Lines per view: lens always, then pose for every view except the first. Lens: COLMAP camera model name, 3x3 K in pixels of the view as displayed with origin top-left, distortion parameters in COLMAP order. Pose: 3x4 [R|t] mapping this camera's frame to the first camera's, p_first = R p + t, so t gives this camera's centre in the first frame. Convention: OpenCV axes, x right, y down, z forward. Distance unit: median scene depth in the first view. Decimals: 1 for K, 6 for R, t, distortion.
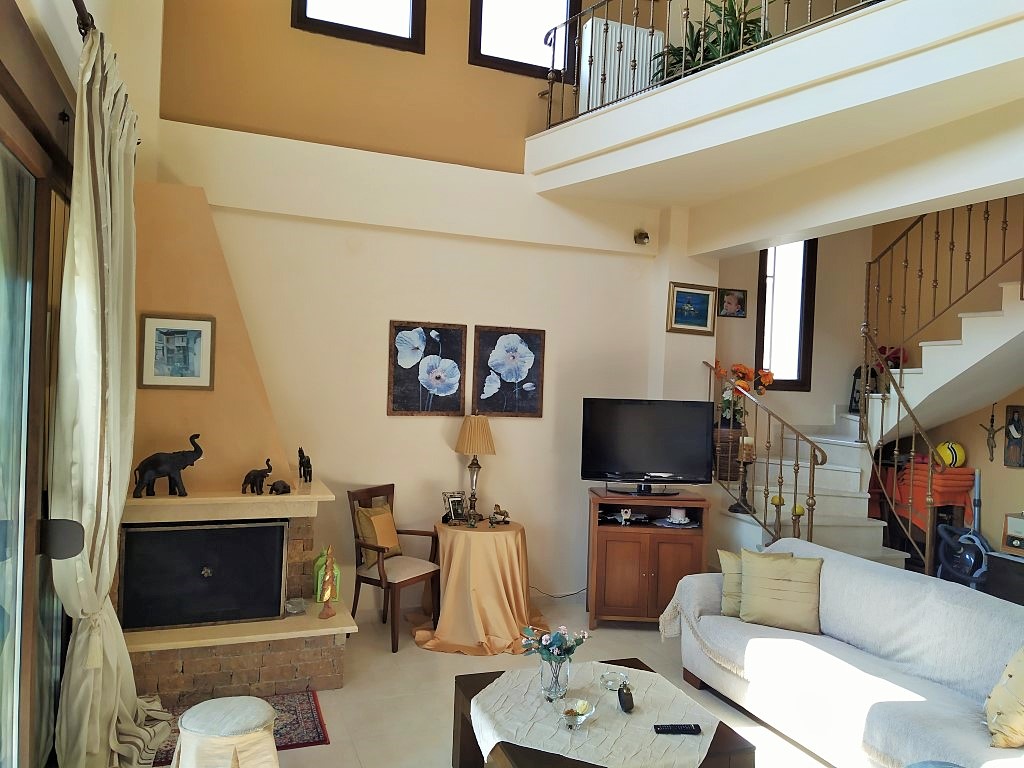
lens RADIAL K [[766.5, 0, 509.9], [0, 766.5, 388.5], [0, 0, 1]] dist [0.076409, -0.093779]
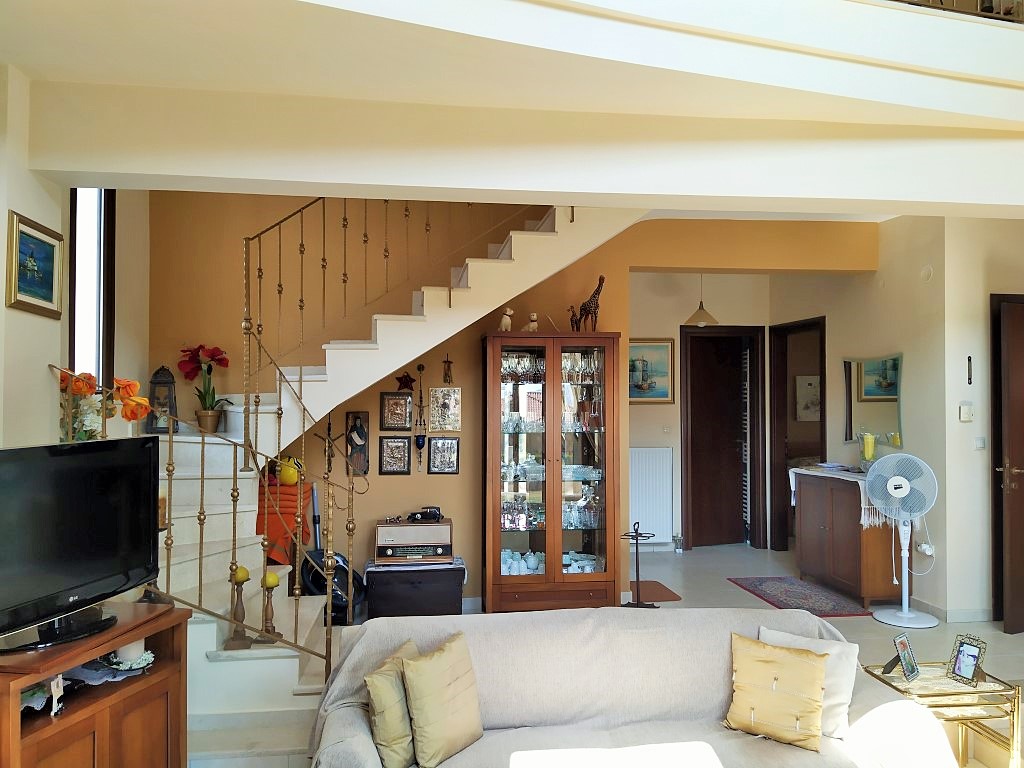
lens RADIAL K [[766.5, 0, 510.6], [0, 766.5, 381.1], [0, 0, 1]] dist [0.076409, -0.093779]
pose [[0.230829, -0.020559, 0.972777, -0.236490], [0.020472, 0.999658, 0.016269, -0.027547], [-0.972779, 0.016160, 0.231171, 0.586270]]
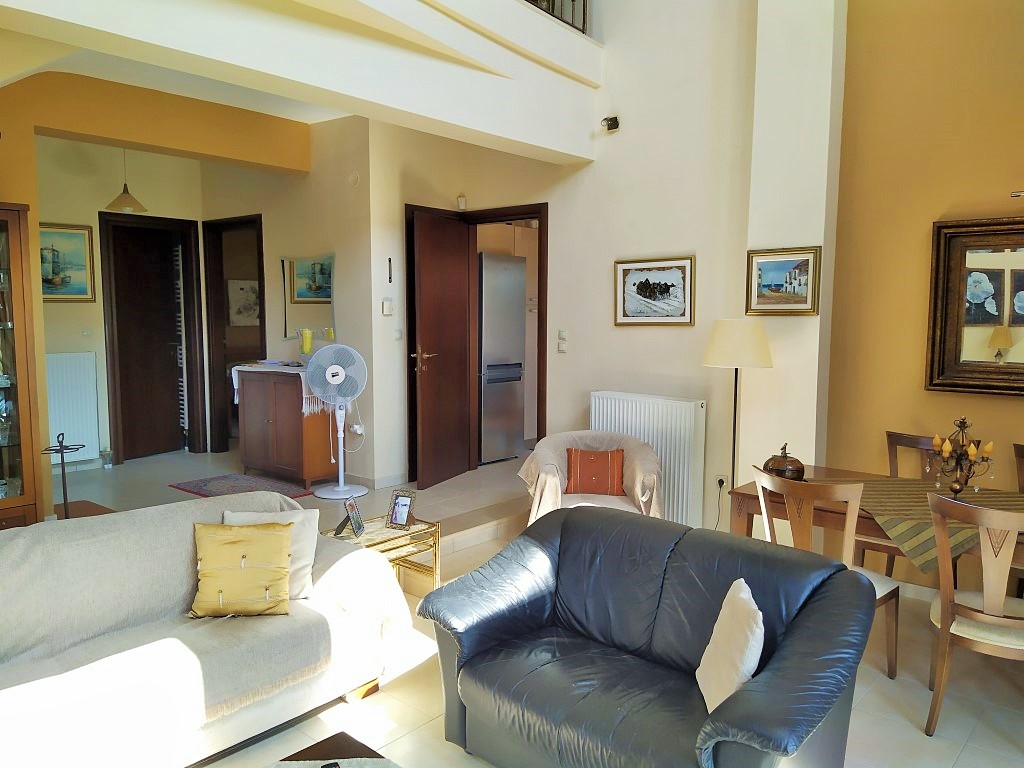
lens RADIAL K [[766.5, 0, 522.1], [0, 766.5, 383.9], [0, 0, 1]] dist [0.076409, -0.093779]
pose [[-0.467162, -0.130146, 0.874541, -0.223443], [-0.011148, 0.989896, 0.141358, -0.010030], [-0.884101, 0.056287, -0.463893, 0.603789]]
